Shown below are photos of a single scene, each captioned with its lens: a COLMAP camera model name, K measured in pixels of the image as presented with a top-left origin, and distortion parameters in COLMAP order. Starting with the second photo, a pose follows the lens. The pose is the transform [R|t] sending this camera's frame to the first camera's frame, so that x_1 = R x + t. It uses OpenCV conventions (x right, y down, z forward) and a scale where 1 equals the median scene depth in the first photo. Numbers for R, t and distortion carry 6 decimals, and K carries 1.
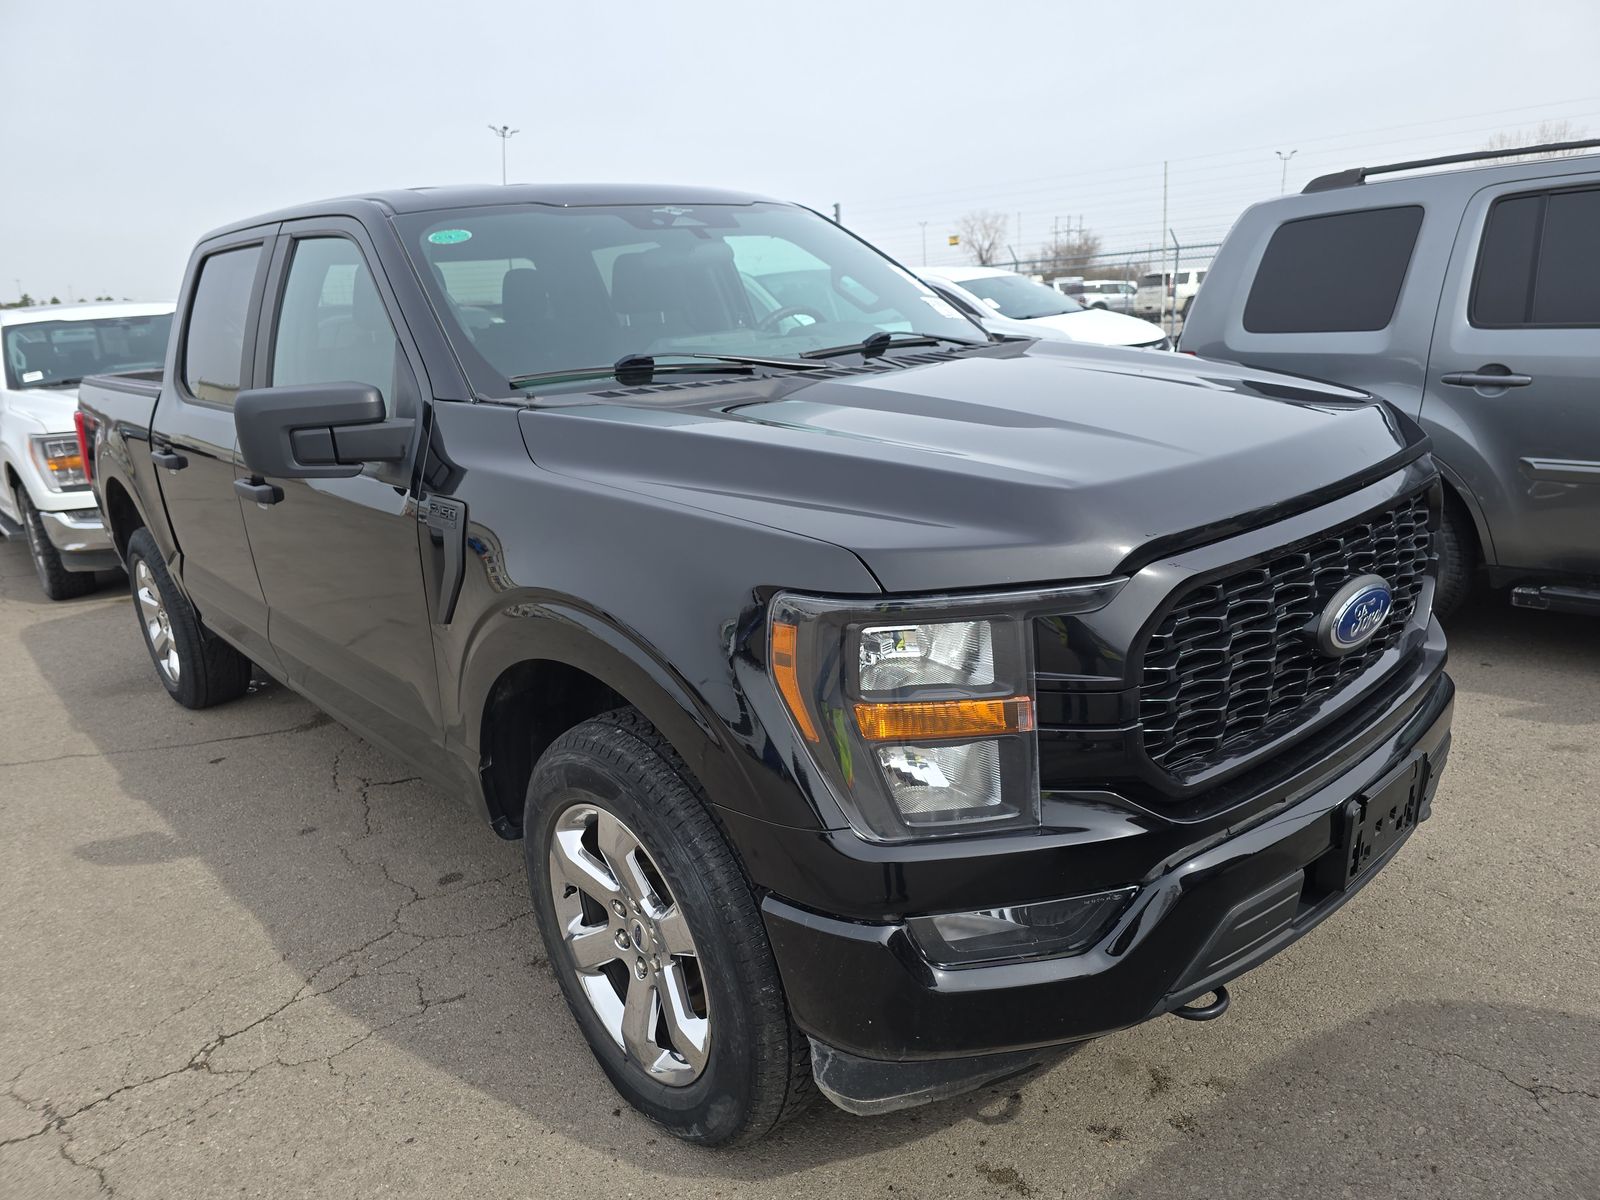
lens RADIAL K [[1089.5, 0, 827.4], [0, 1089.5, 597.5], [0, 0, 1]] dist [0.067798, -0.066742]
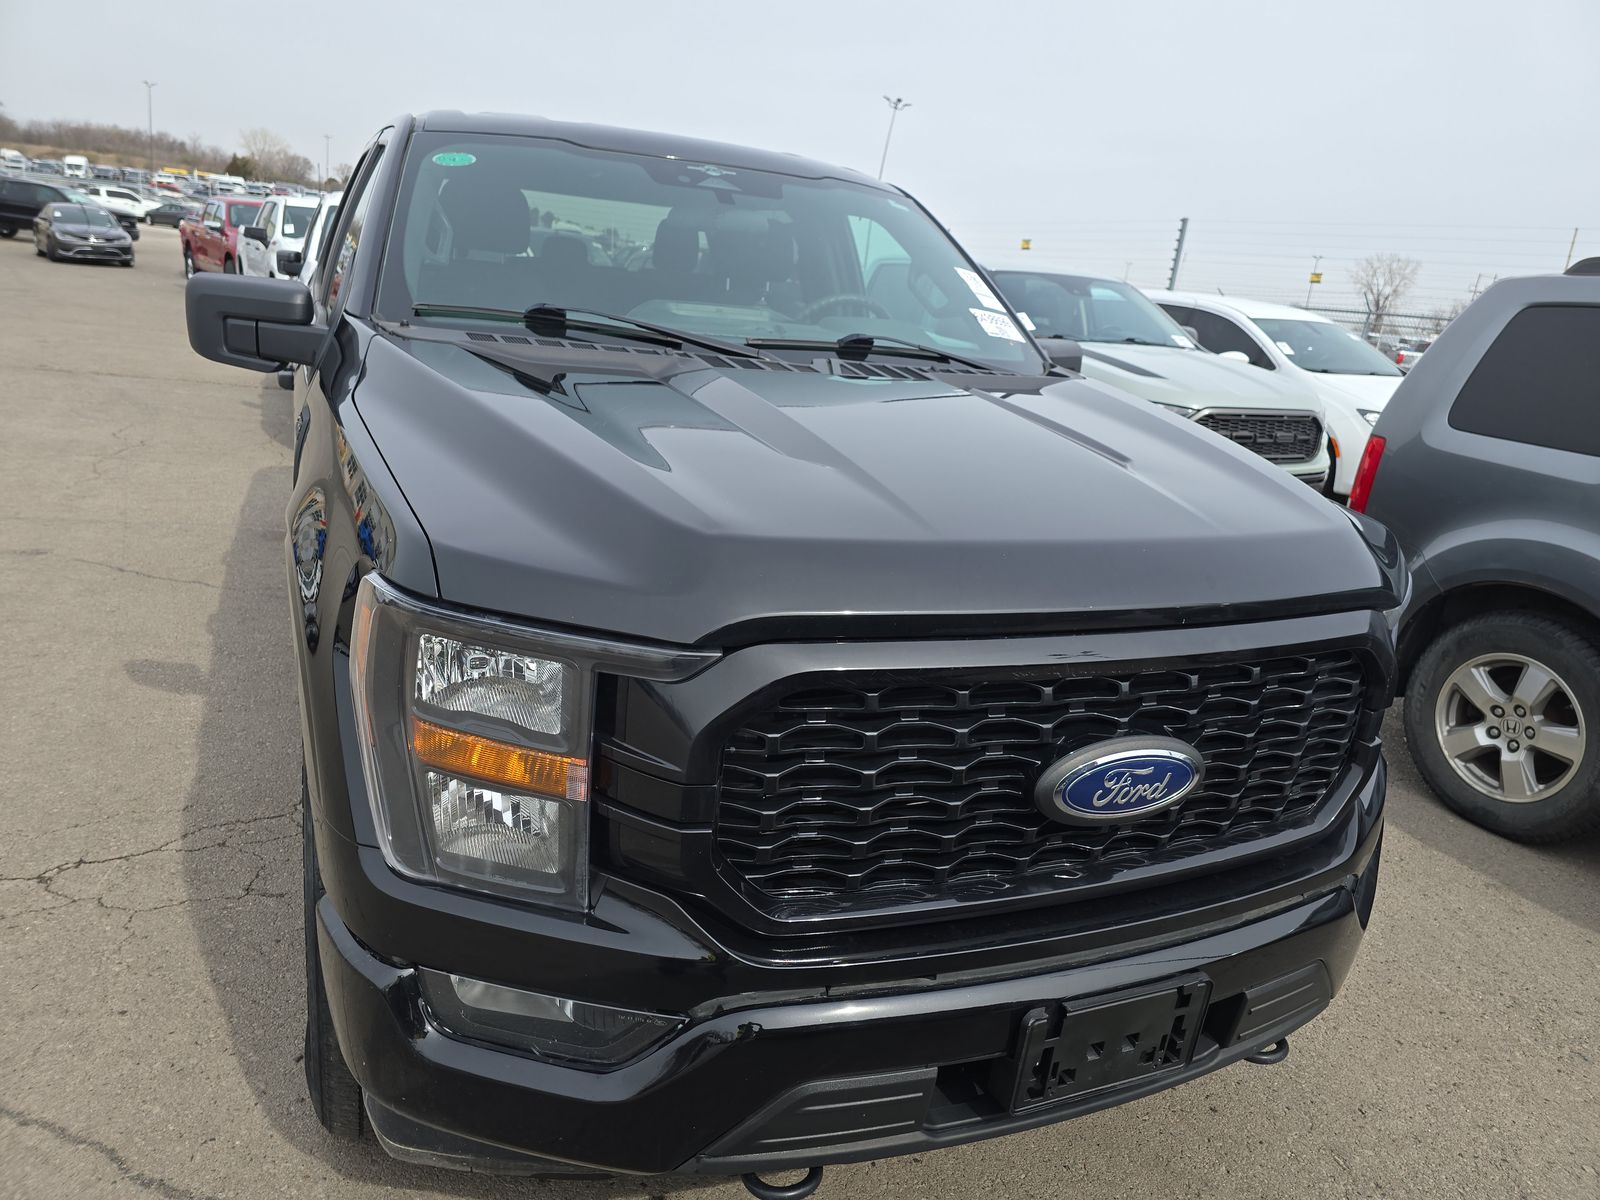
lens RADIAL K [[1089.5, 0, 803.5], [0, 1089.5, 600.3], [0, 0, 1]] dist [0.067798, -0.066742]
pose [[0.934822, 0.244128, -0.257895, 0.343574], [-0.240880, 0.969528, 0.044630, -0.069795], [0.260932, 0.020401, 0.965142, 0.146807]]
